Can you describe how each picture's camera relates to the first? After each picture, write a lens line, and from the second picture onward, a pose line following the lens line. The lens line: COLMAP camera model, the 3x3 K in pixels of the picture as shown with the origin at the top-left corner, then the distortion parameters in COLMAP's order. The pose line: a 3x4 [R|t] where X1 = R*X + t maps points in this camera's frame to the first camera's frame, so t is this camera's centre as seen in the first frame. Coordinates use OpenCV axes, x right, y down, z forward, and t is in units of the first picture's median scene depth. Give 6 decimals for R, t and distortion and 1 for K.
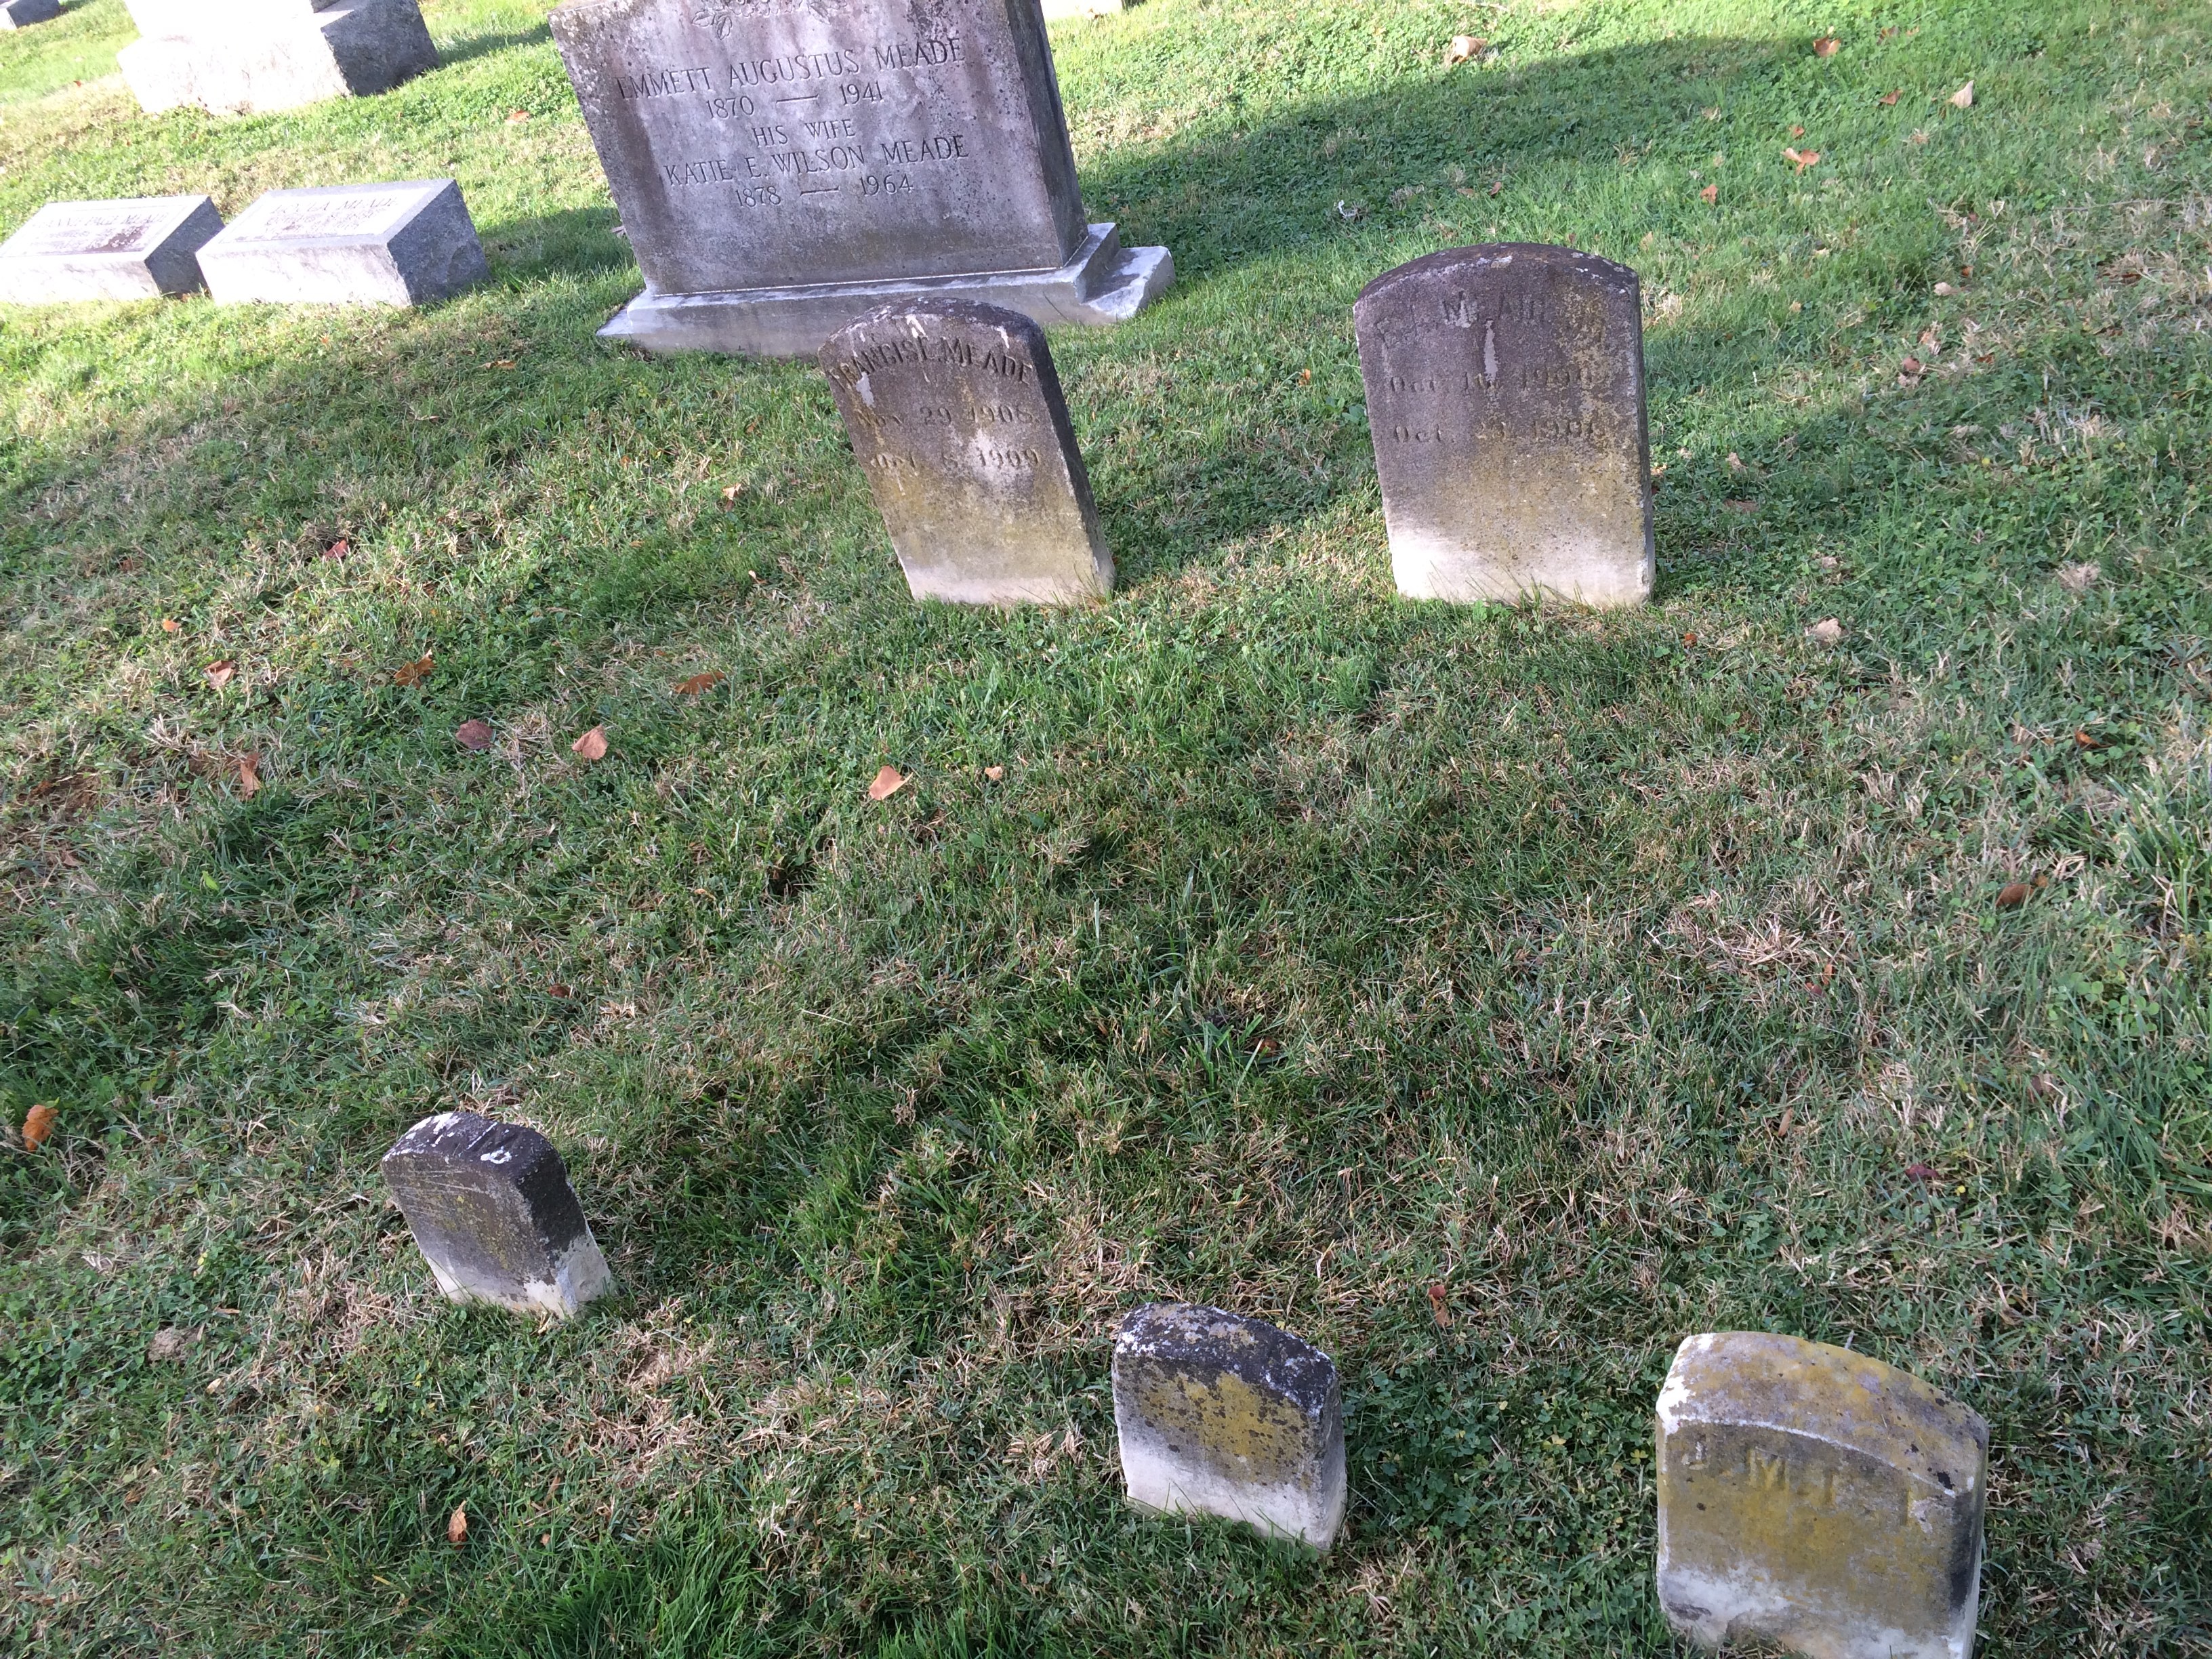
lens RADIAL K [[1918.6, 0, 1101.7], [0, 1918.6, 829.8], [0, 0, 1]] dist [0.052143, -0.004820]
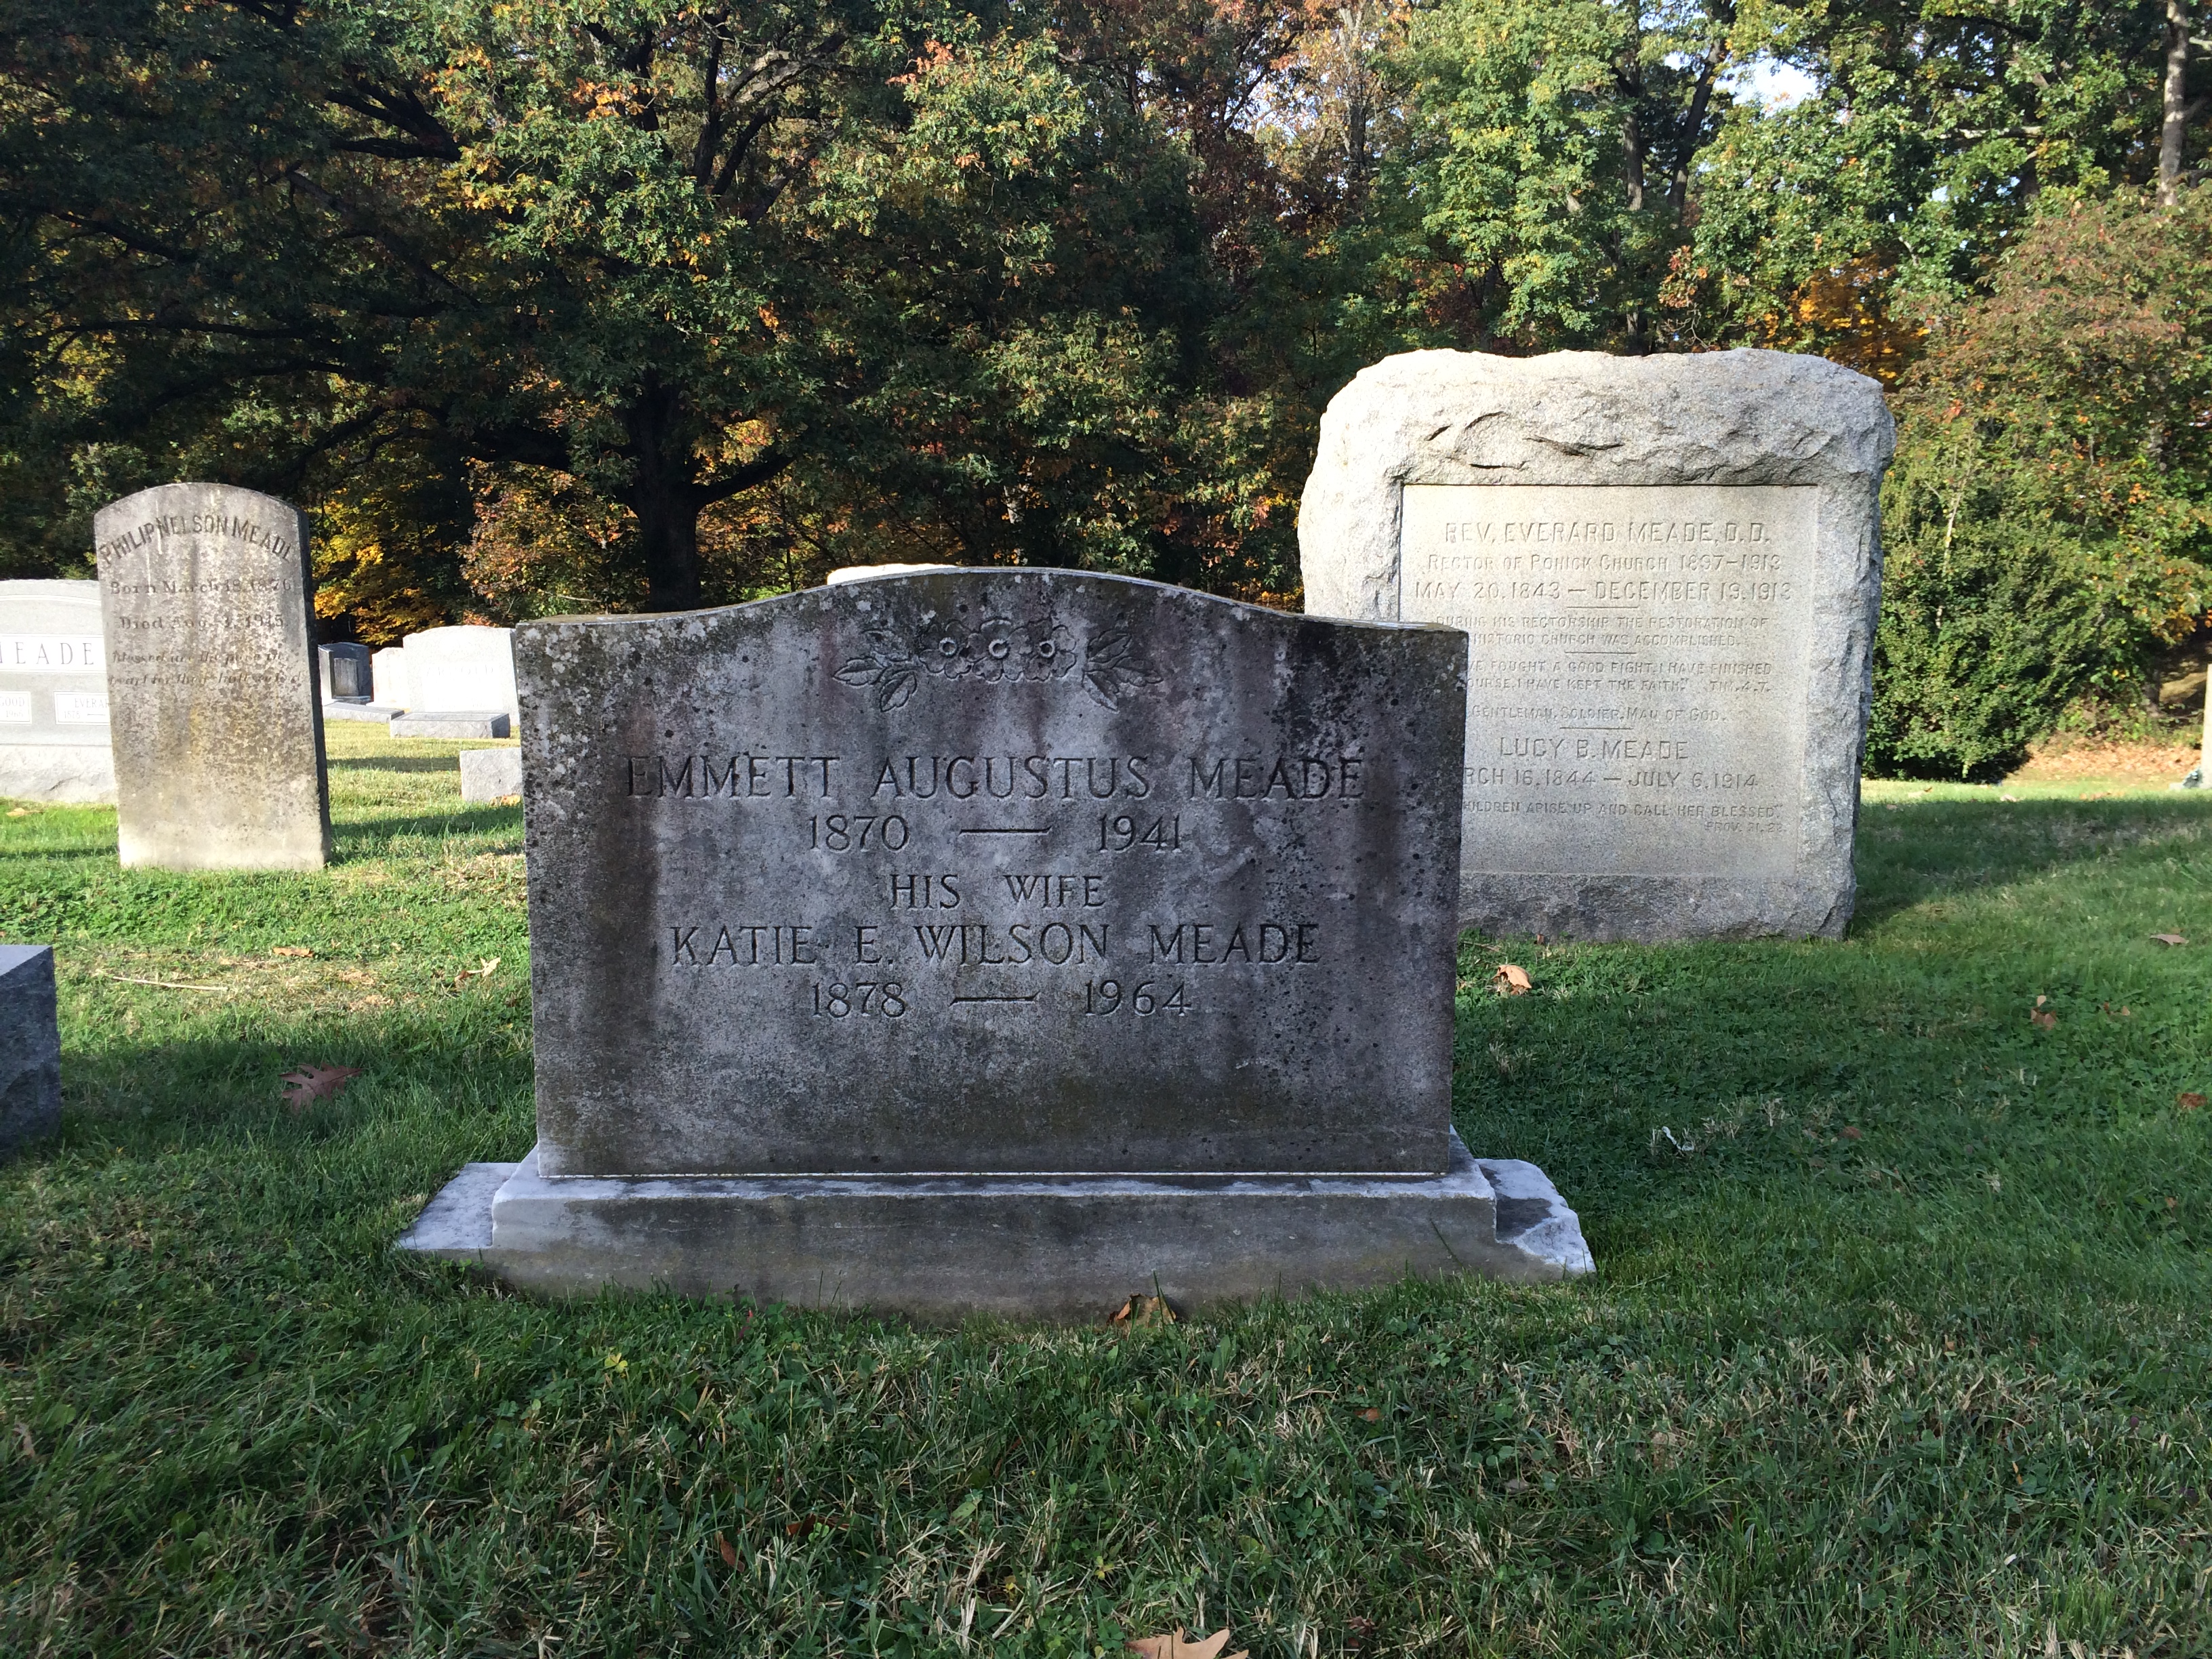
lens RADIAL K [[1918.6, 0, 1110.2], [0, 1918.6, 835.1], [0, 0, 1]] dist [0.052143, -0.004820]
pose [[0.919872, 0.147135, 0.363576, -0.317375], [0.050394, 0.874950, -0.481583, -0.117876], [-0.388969, 0.461316, 0.797427, 0.556606]]
